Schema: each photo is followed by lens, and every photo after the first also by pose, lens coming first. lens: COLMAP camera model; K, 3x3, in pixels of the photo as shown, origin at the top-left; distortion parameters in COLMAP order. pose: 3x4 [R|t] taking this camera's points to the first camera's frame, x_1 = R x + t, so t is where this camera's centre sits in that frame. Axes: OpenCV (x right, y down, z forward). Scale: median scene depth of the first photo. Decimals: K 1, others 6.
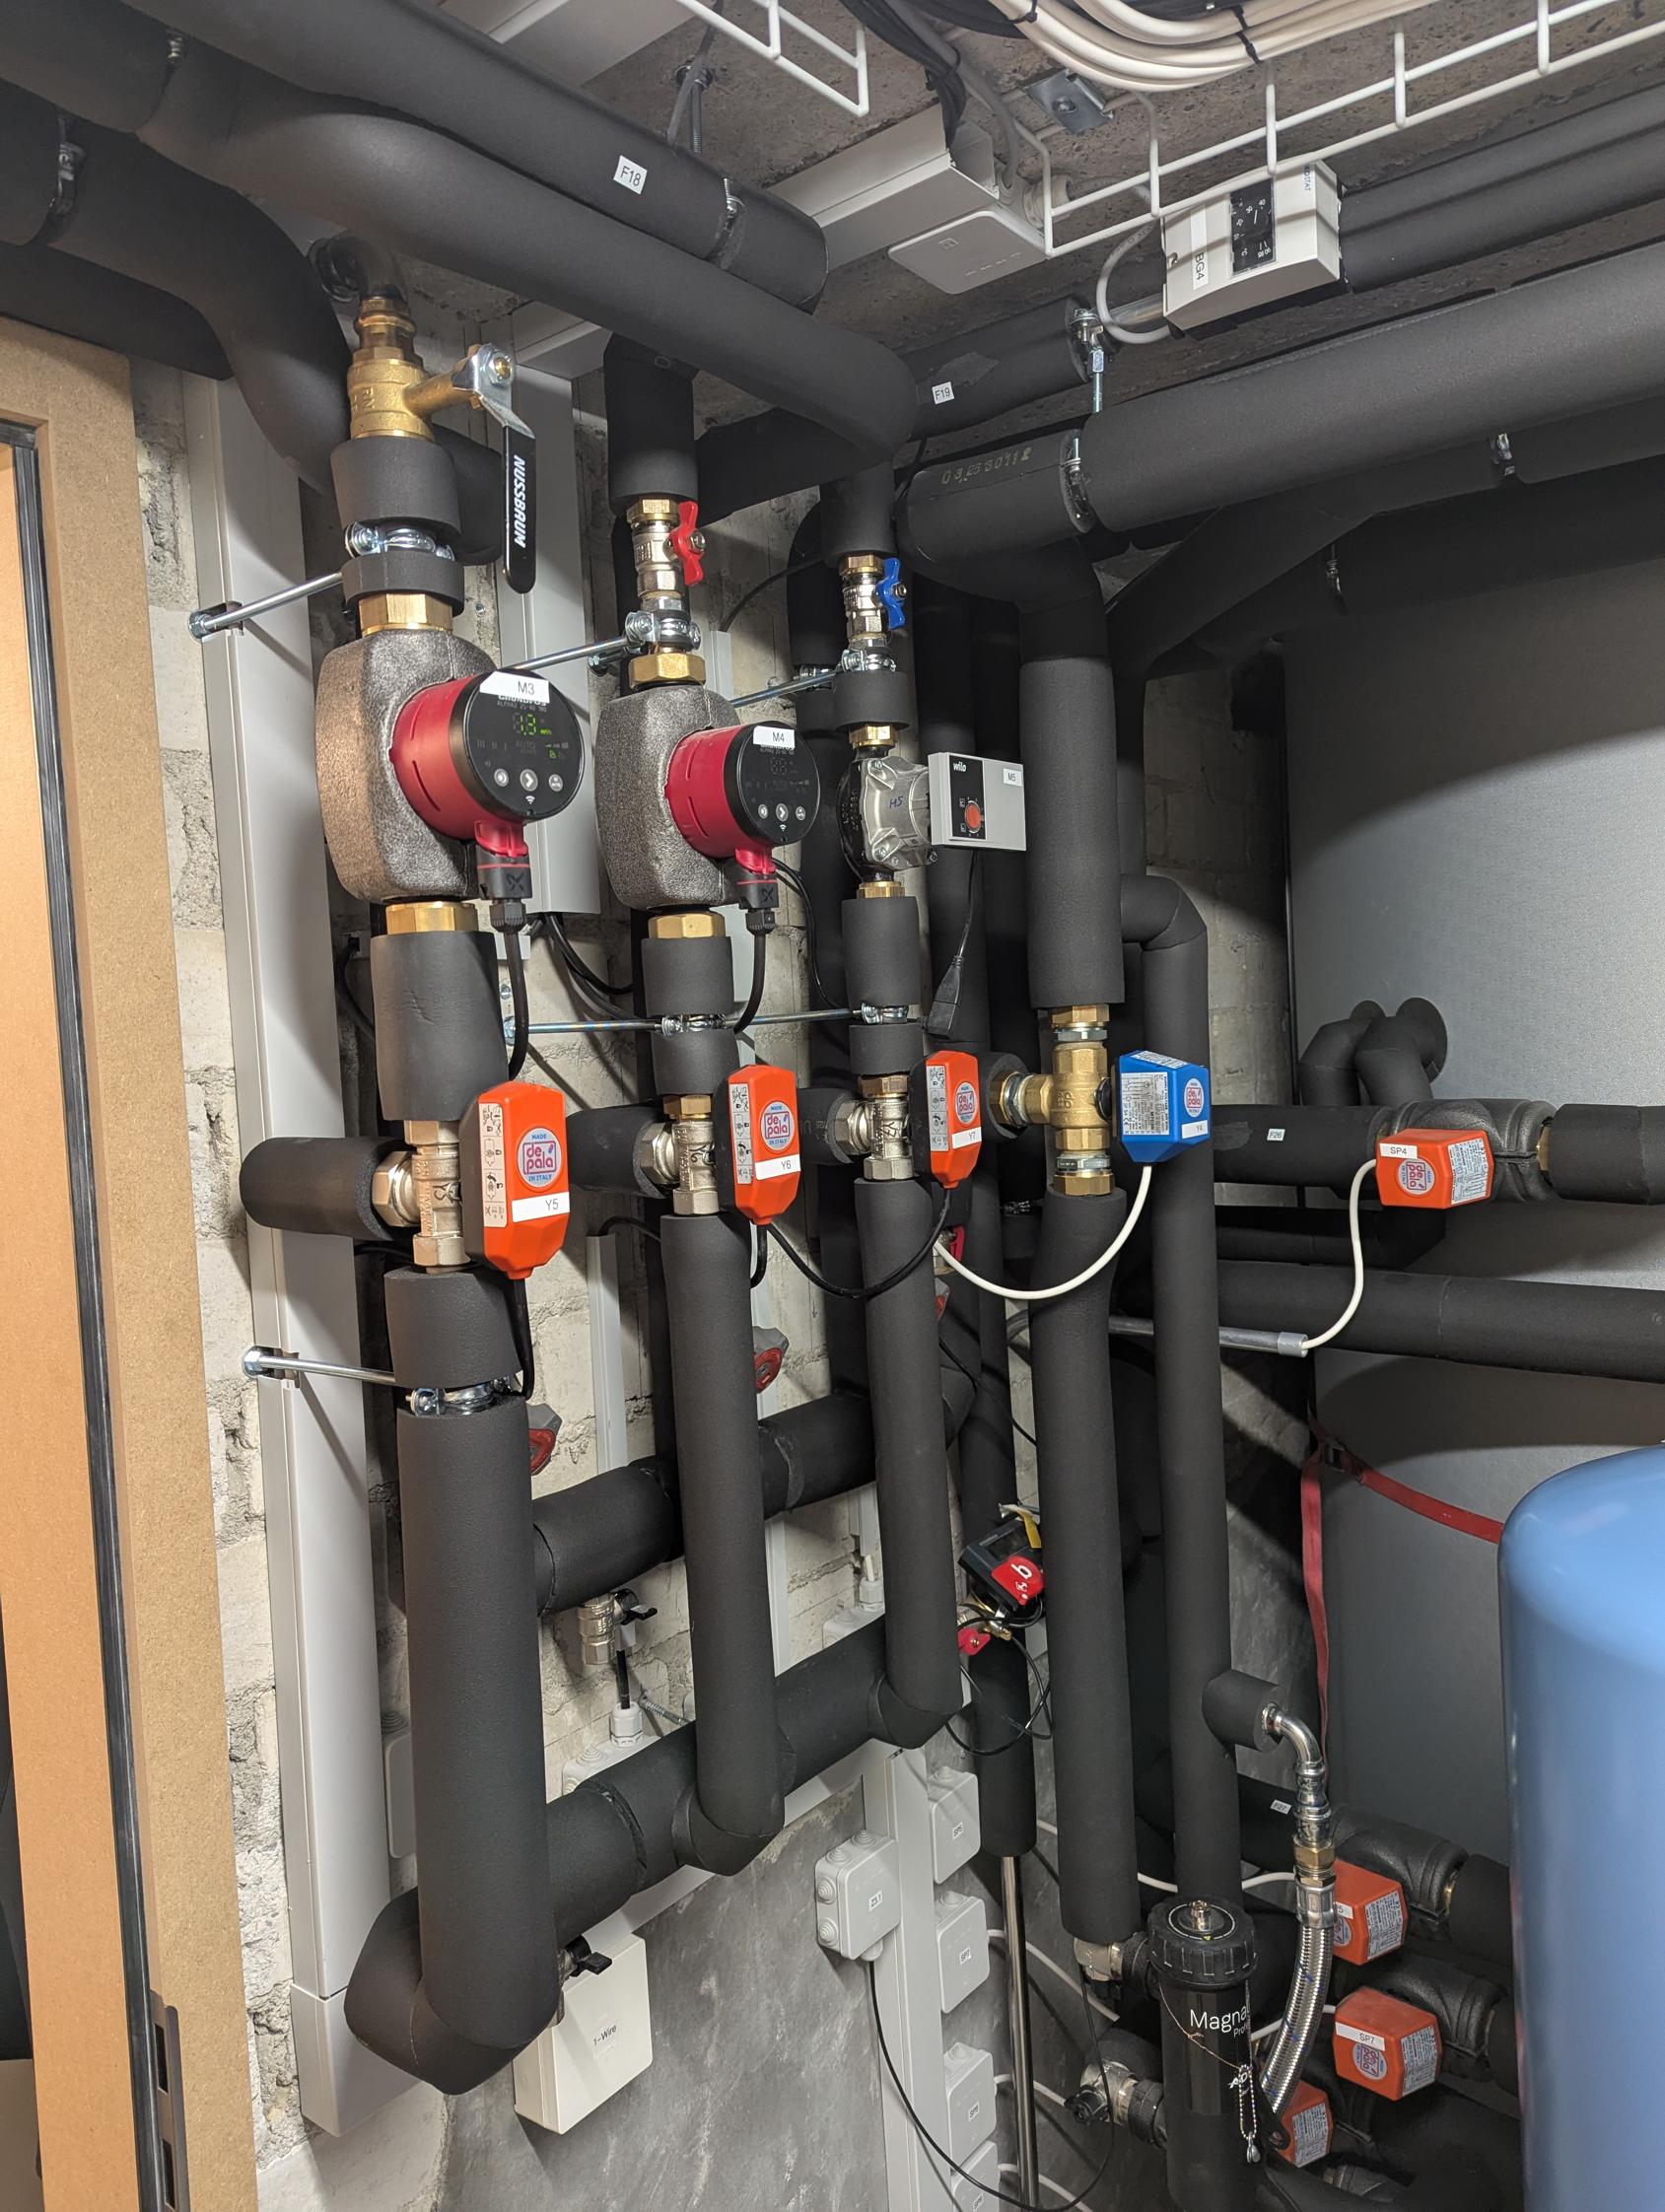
lens RADIAL K [[1550.2, 0, 832.5], [0, 1550.2, 1106.0], [0, 0, 1]] dist [0.066241, -0.064775]
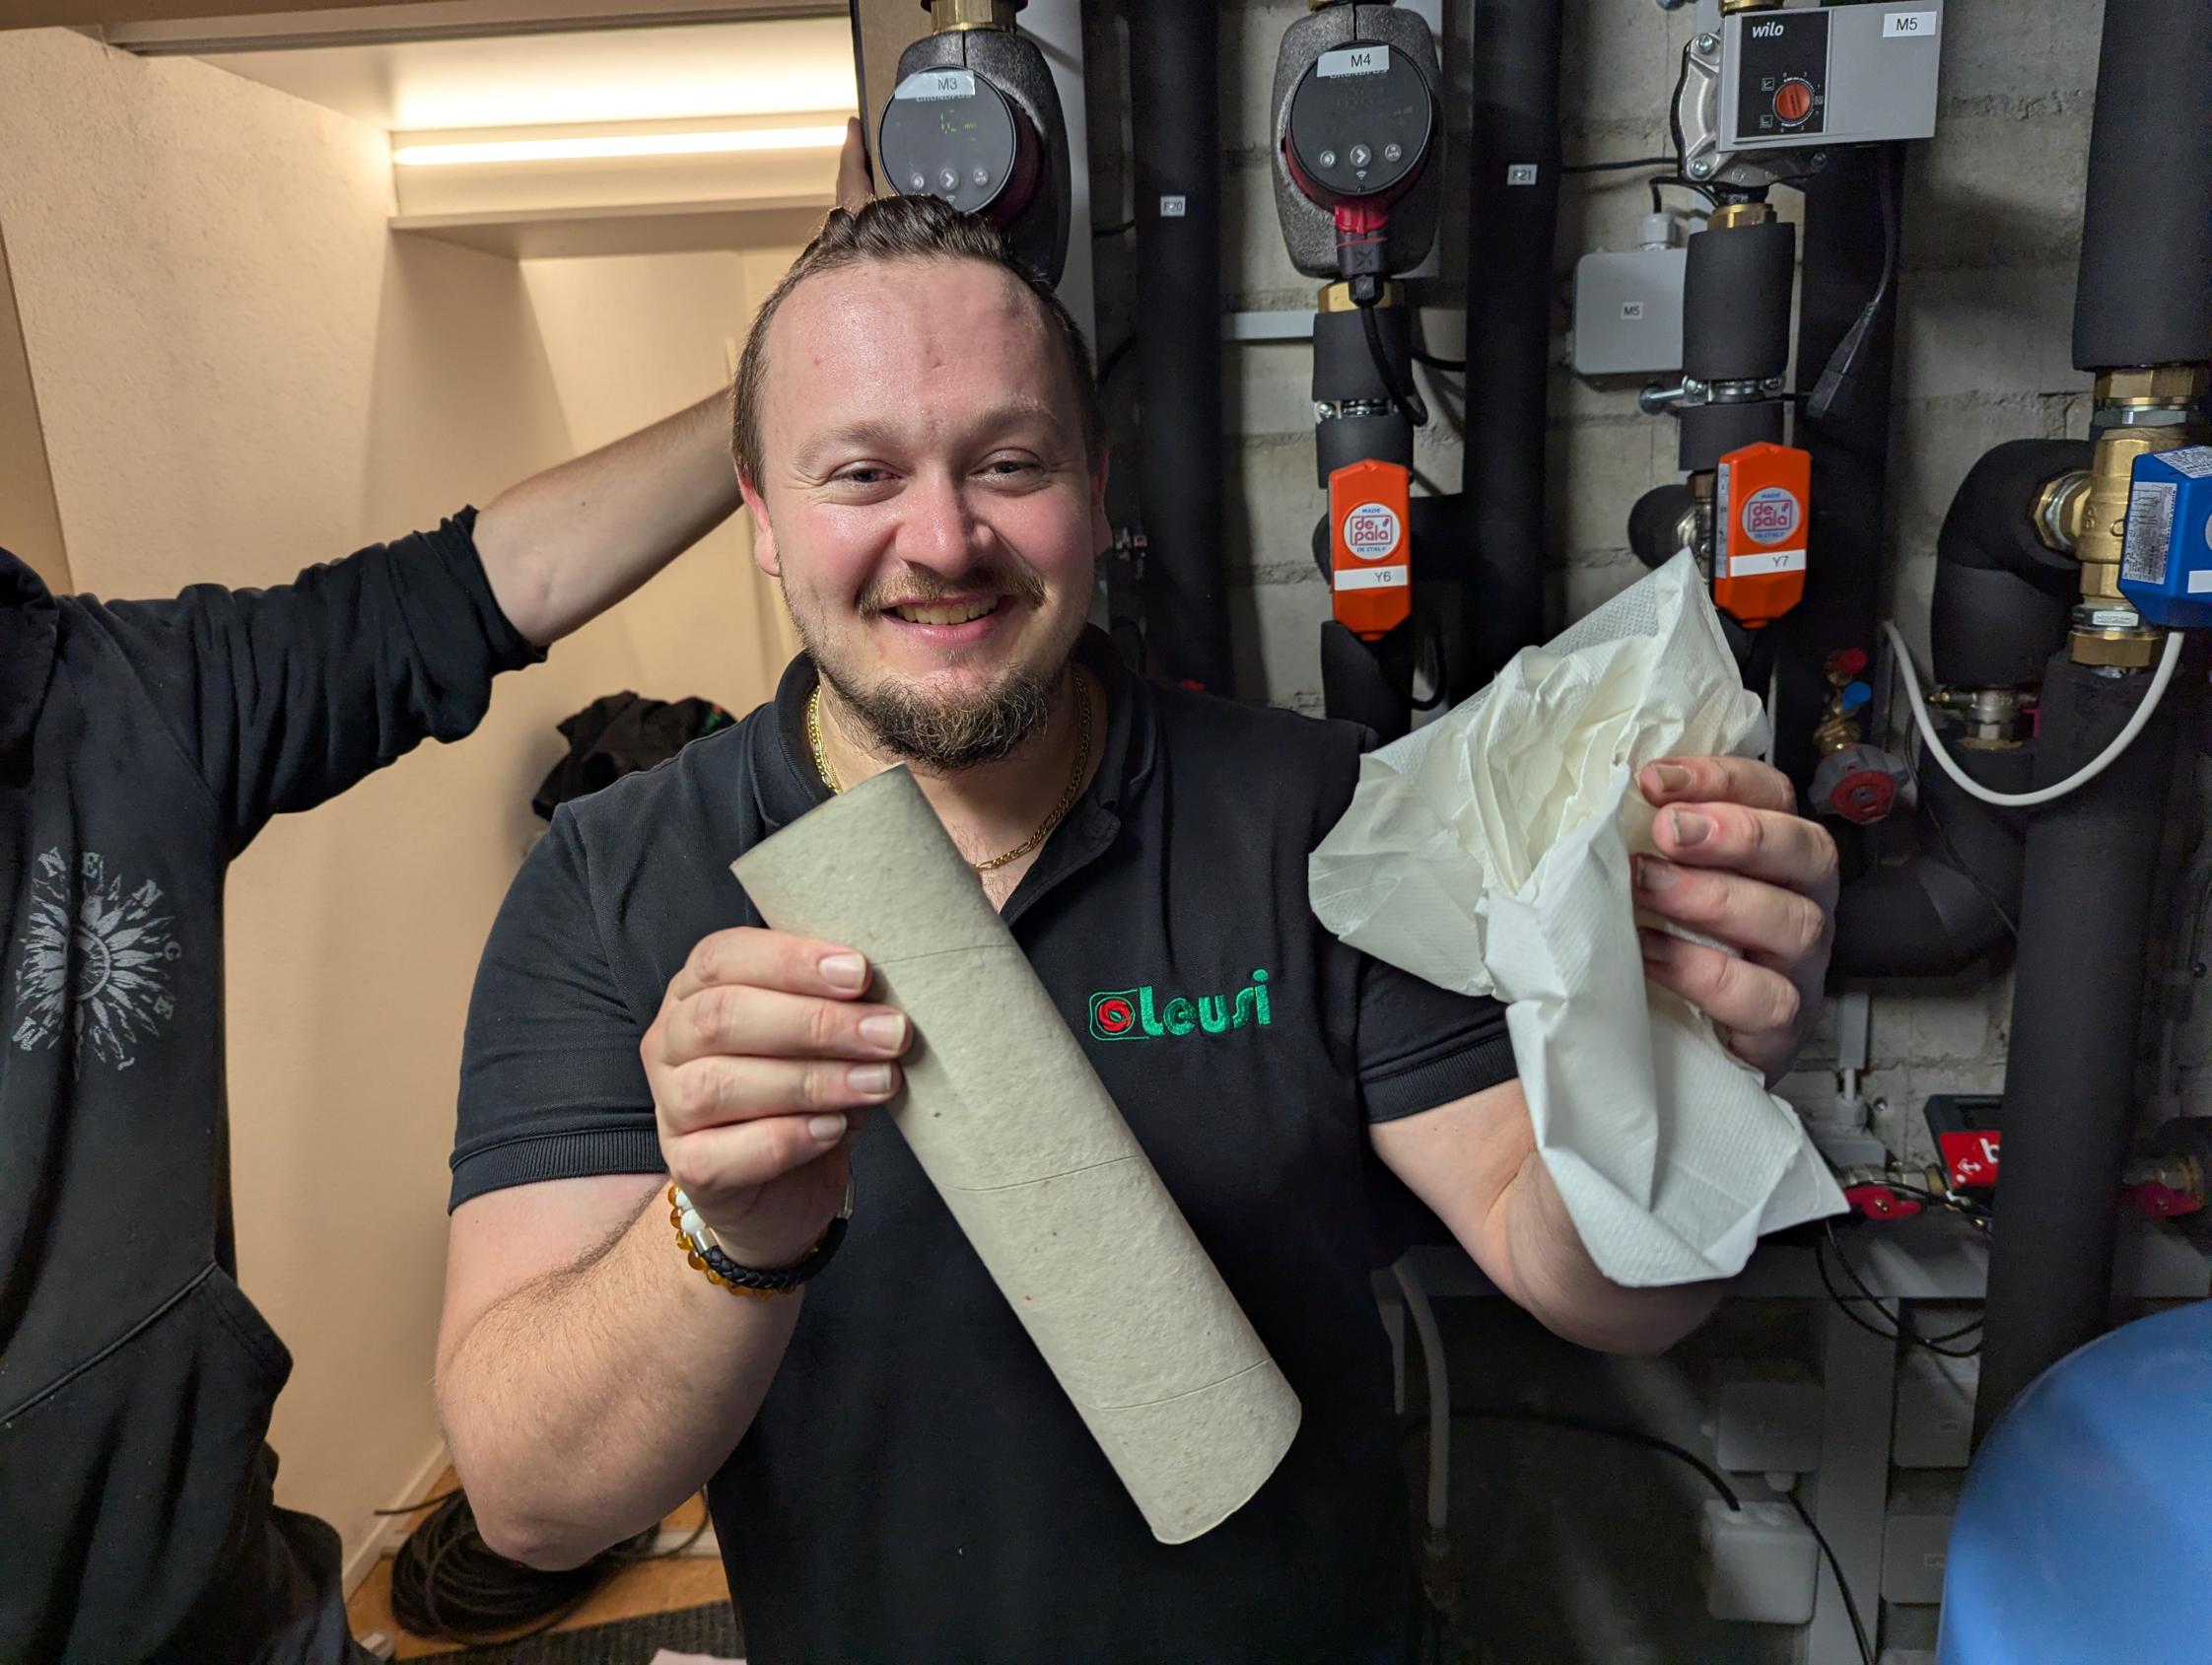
lens RADIAL K [[1550.2, 0, 1110.4], [0, 1550.2, 817.8], [0, 0, 1]] dist [0.066241, -0.064775]
pose [[0.543519, 0.257406, -0.798955, 0.513820], [-0.029811, 0.957140, 0.288089, -0.065395], [0.838867, -0.132764, 0.527897, 0.296185]]
